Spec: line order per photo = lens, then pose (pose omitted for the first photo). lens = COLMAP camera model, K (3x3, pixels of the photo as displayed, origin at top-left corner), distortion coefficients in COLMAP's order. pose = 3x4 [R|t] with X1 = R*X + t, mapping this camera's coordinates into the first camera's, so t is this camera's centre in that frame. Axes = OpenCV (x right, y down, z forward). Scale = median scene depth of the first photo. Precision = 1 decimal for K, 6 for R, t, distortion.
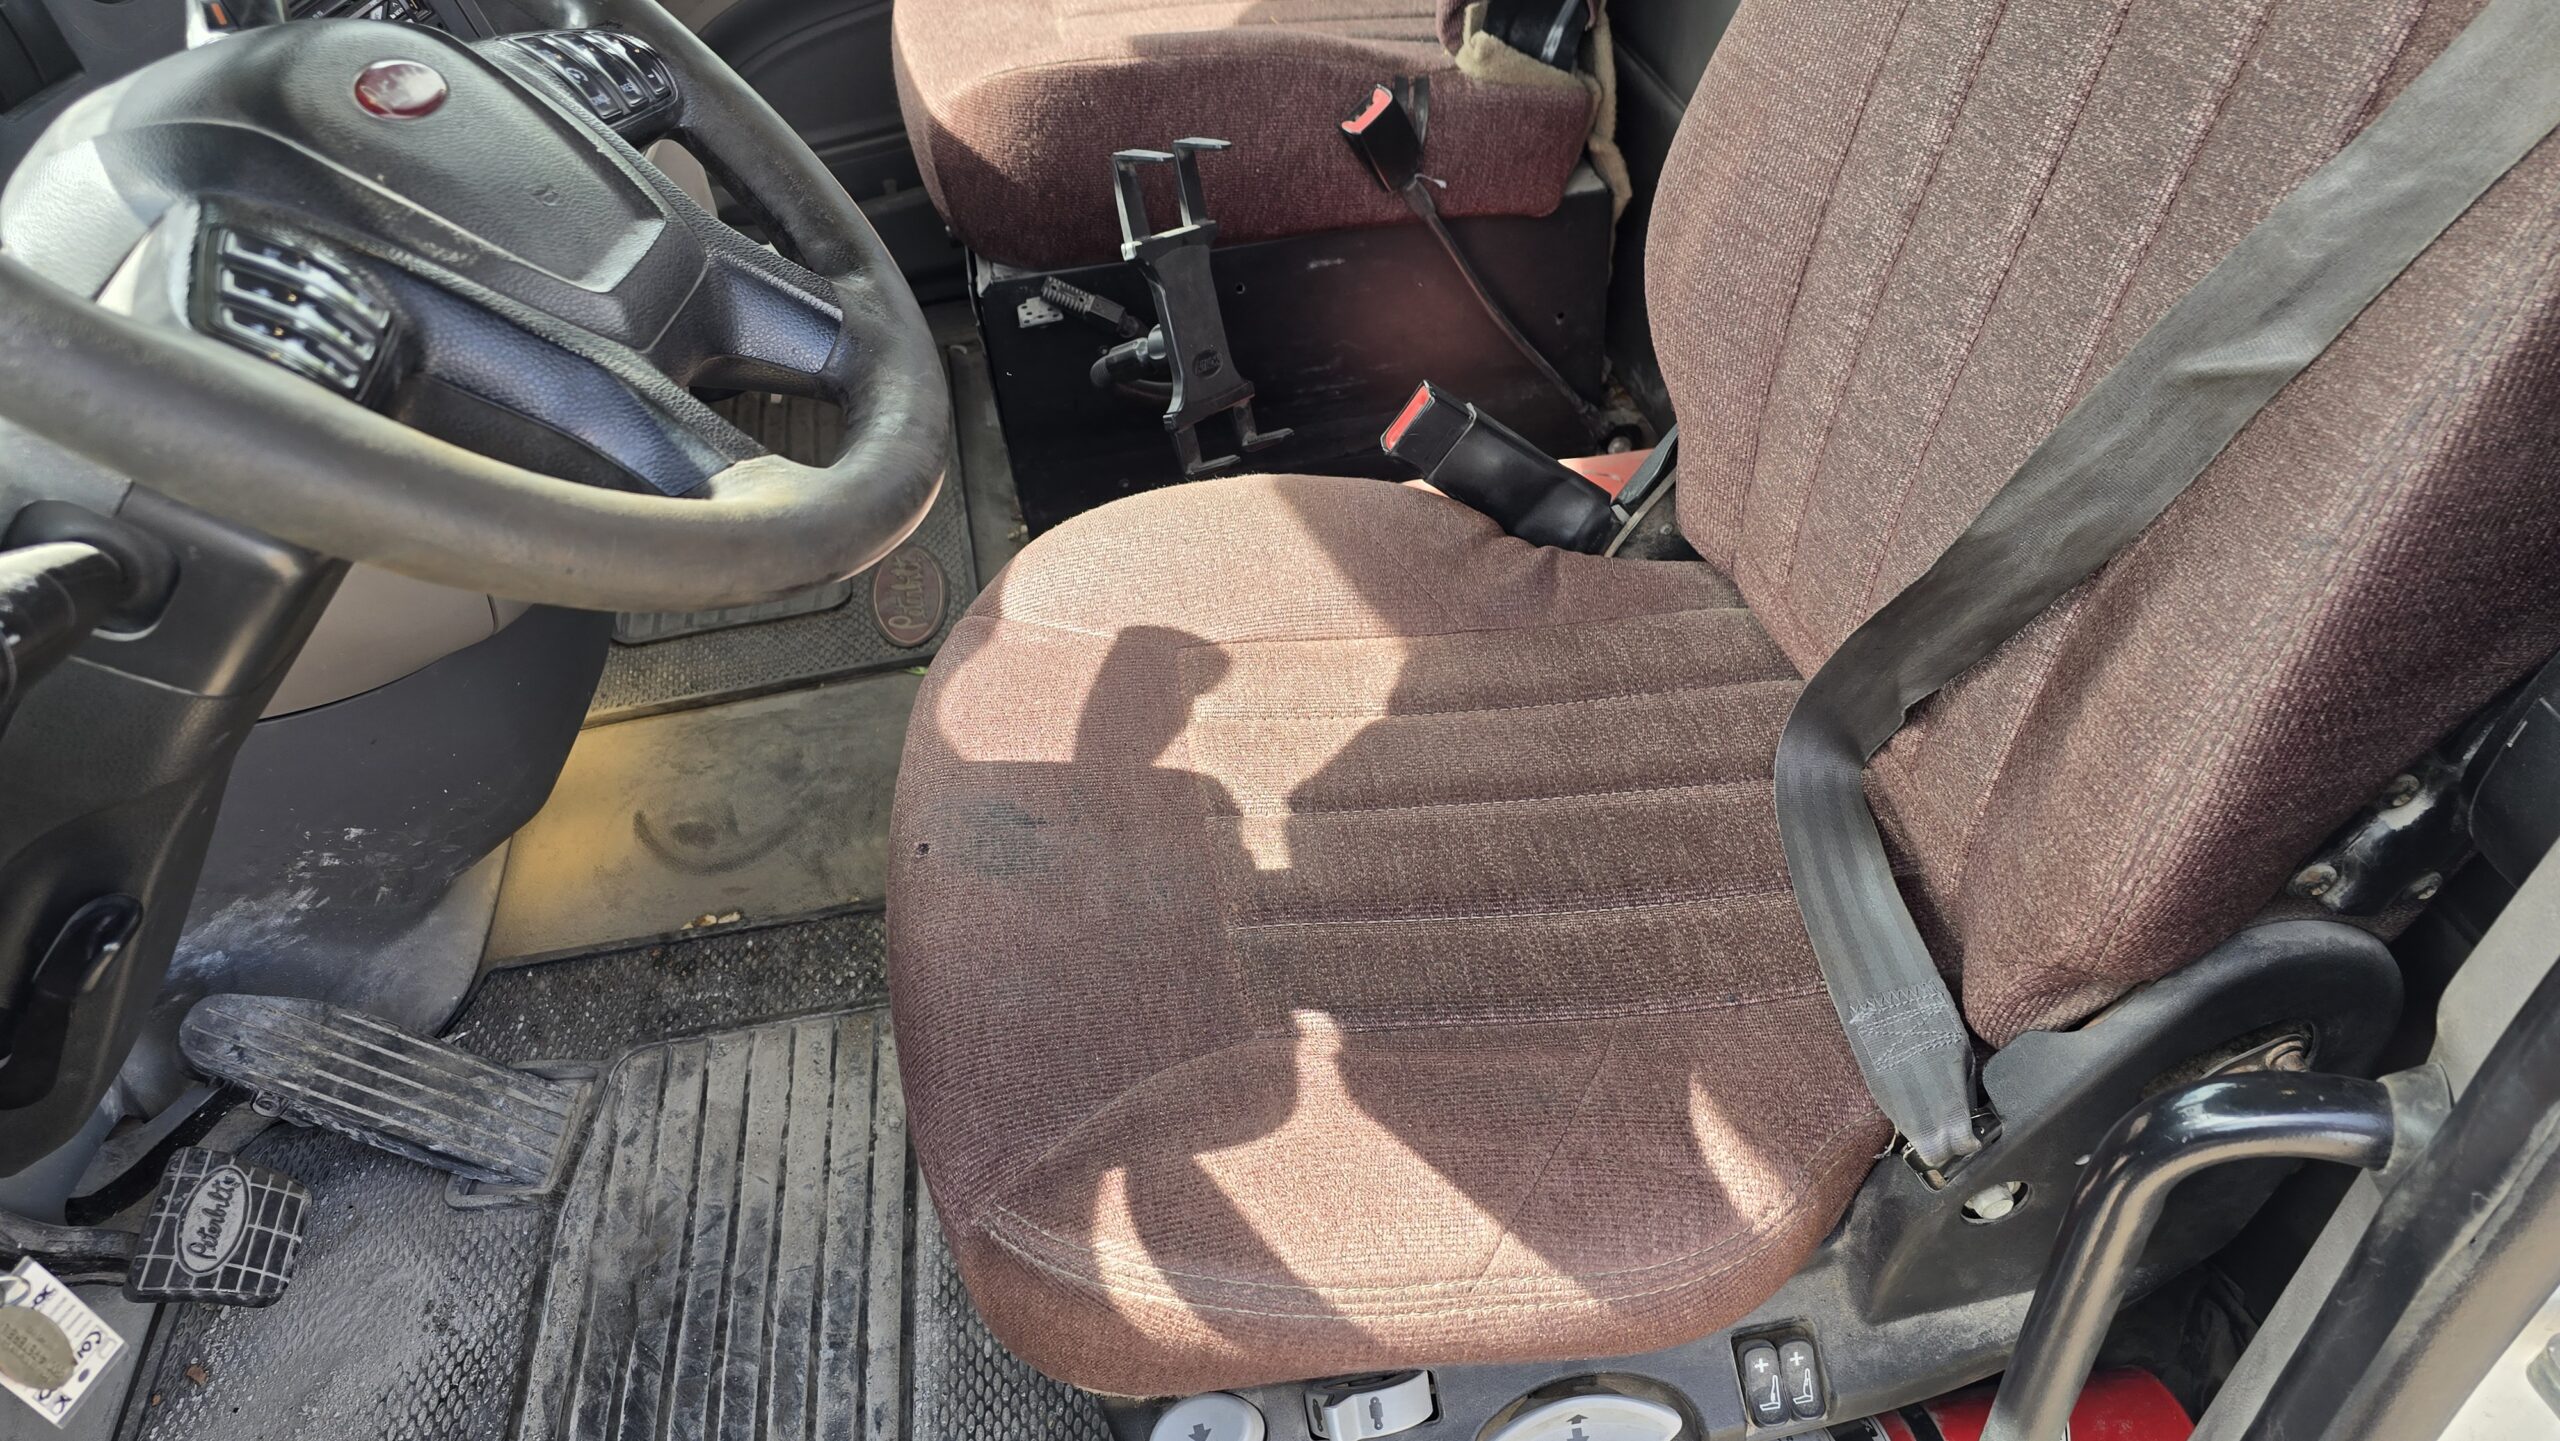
lens RADIAL K [[1769.8, 0, 1283.6], [0, 1769.8, 794.9], [0, 0, 1]] dist [0.096763, -0.142190]
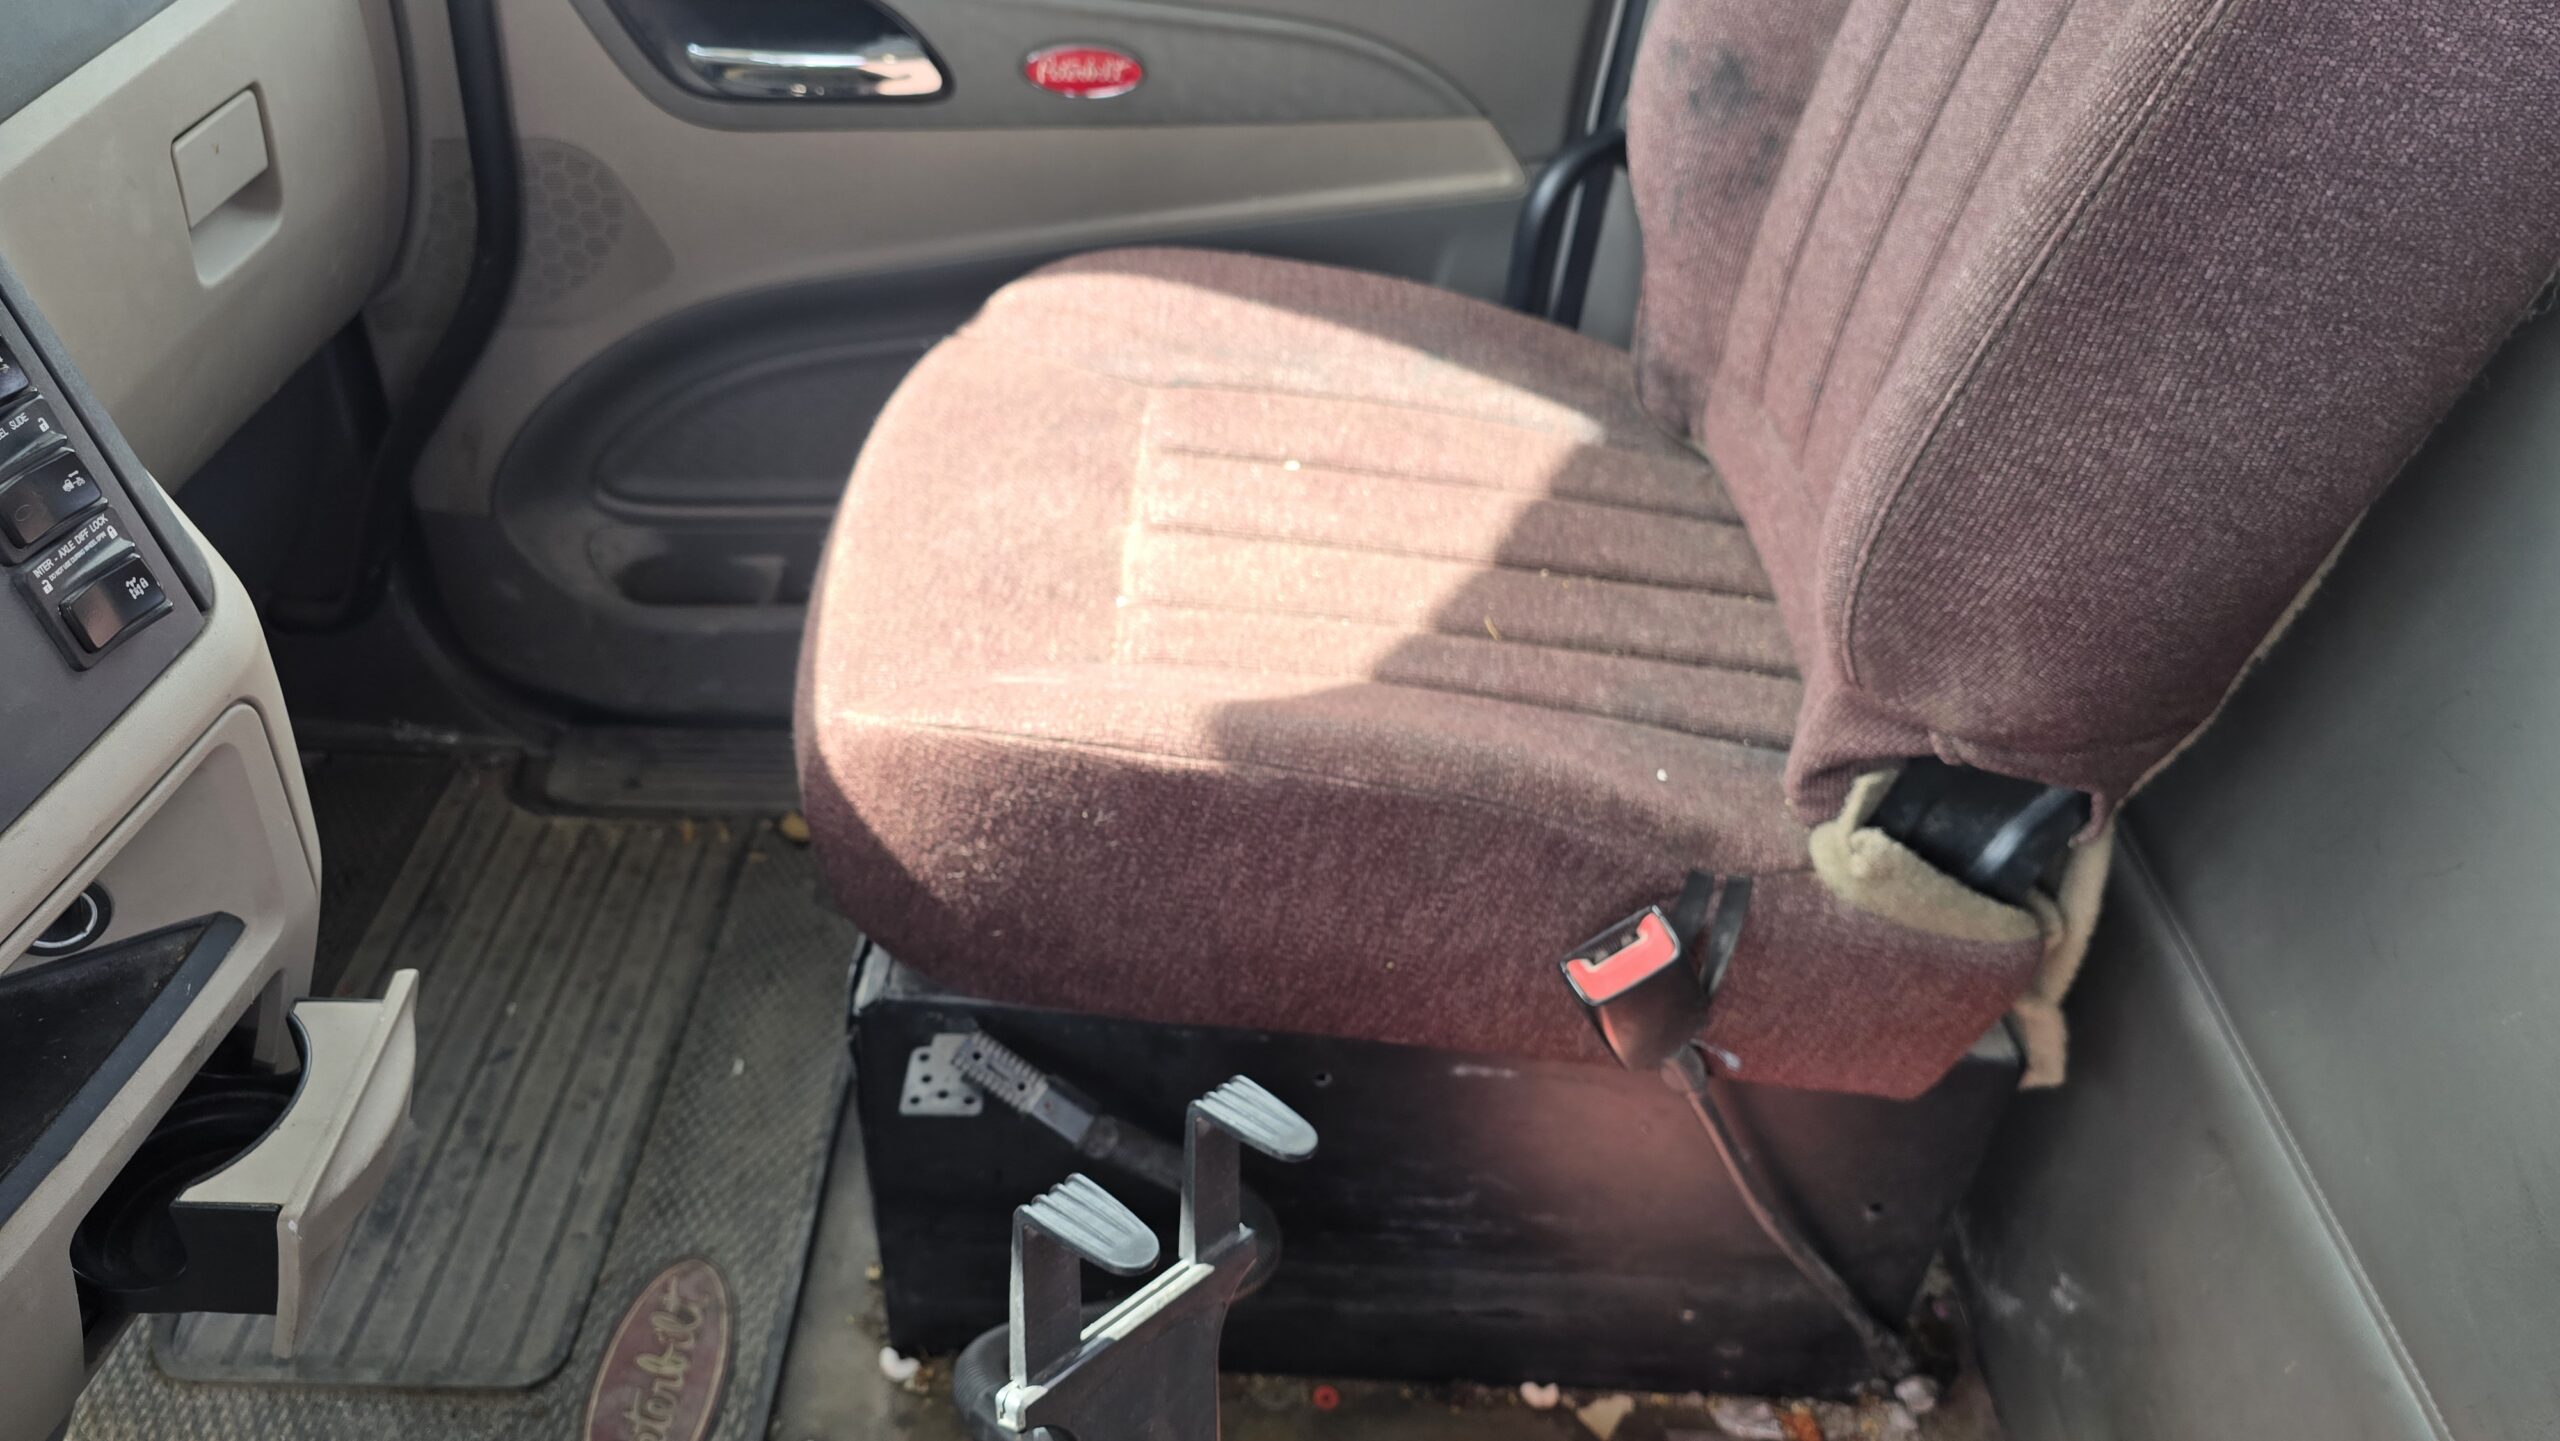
lens RADIAL K [[1769.8, 0, 1283.6], [0, 1769.8, 794.9], [0, 0, 1]] dist [0.096763, -0.142190]
pose [[0.972228, 0.227588, -0.054556, -0.028591], [-0.230352, 0.971759, -0.051216, -0.366990], [0.041359, 0.062360, 0.997196, 0.479675]]
